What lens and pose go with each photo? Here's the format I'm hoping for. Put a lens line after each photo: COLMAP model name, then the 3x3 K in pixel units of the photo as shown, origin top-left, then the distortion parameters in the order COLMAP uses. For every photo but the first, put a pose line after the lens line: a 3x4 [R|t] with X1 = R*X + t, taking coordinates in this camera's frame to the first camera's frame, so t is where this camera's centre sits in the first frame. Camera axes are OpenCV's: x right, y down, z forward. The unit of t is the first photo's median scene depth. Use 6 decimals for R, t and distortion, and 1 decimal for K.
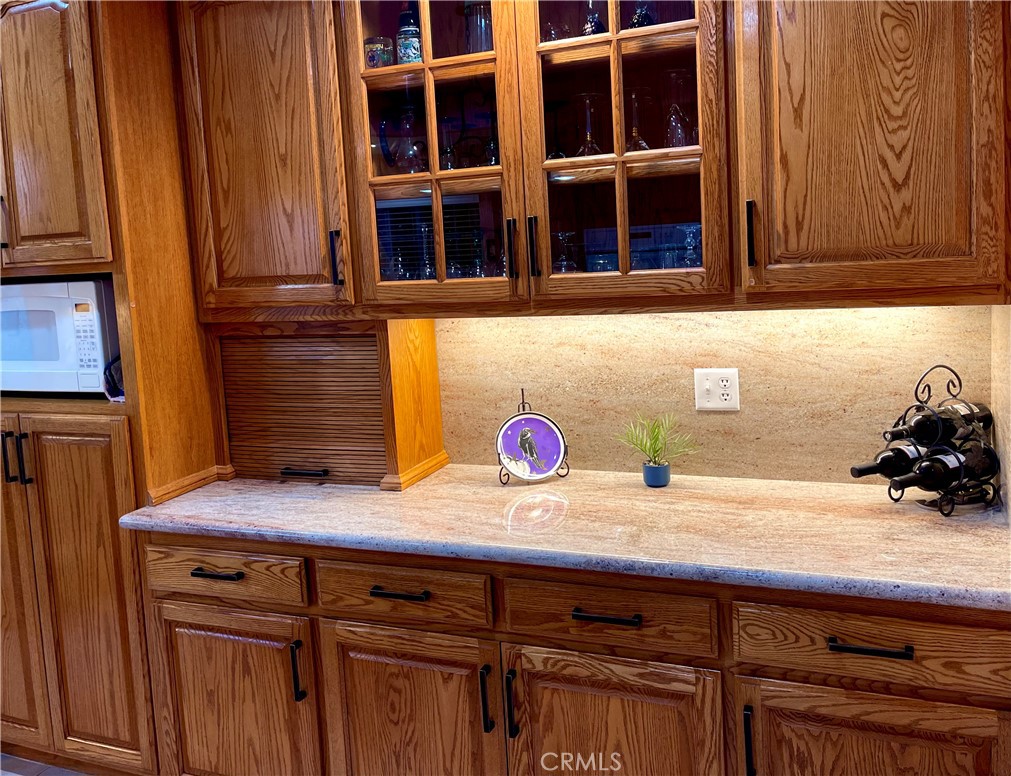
lens RADIAL K [[836.1, 0, 535.9], [0, 836.1, 333.2], [0, 0, 1]] dist [-0.011374, 0.044254]
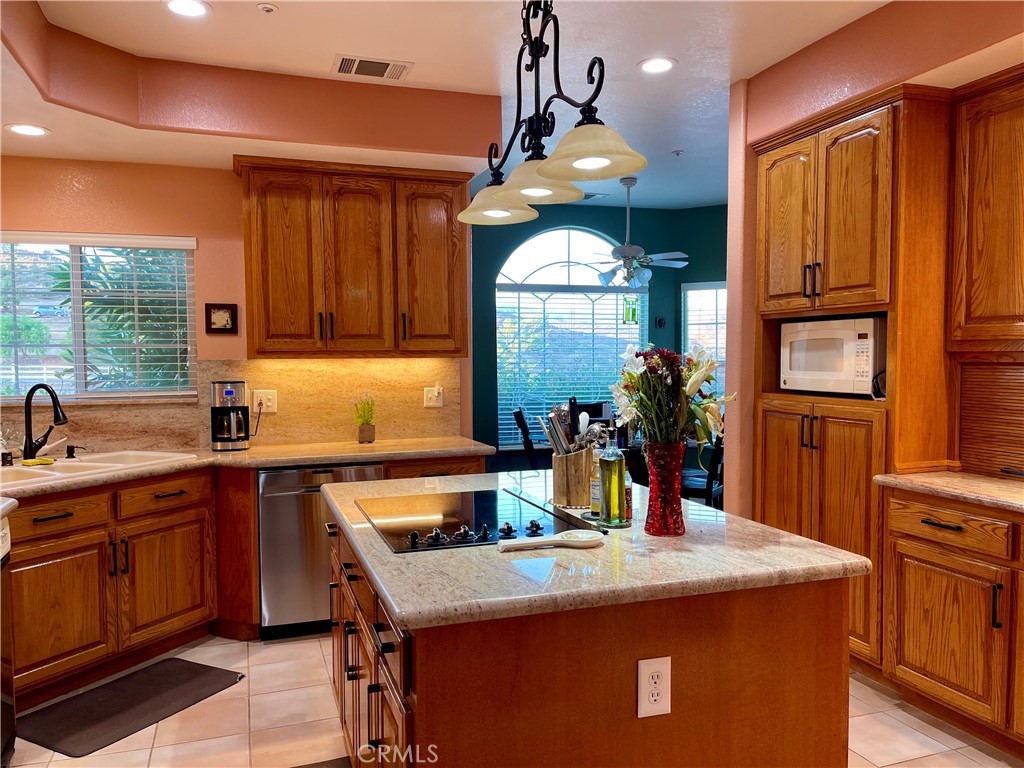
lens RADIAL K [[790.7, 0, 503.6], [0, 790.7, 385.3], [0, 0, 1]] dist [0.070250, -0.088489]
pose [[0.639089, 0.084184, -0.764511, 0.144864], [-0.106331, 0.994118, 0.020580, 0.099671], [0.761747, 0.068139, 0.644282, -0.404791]]
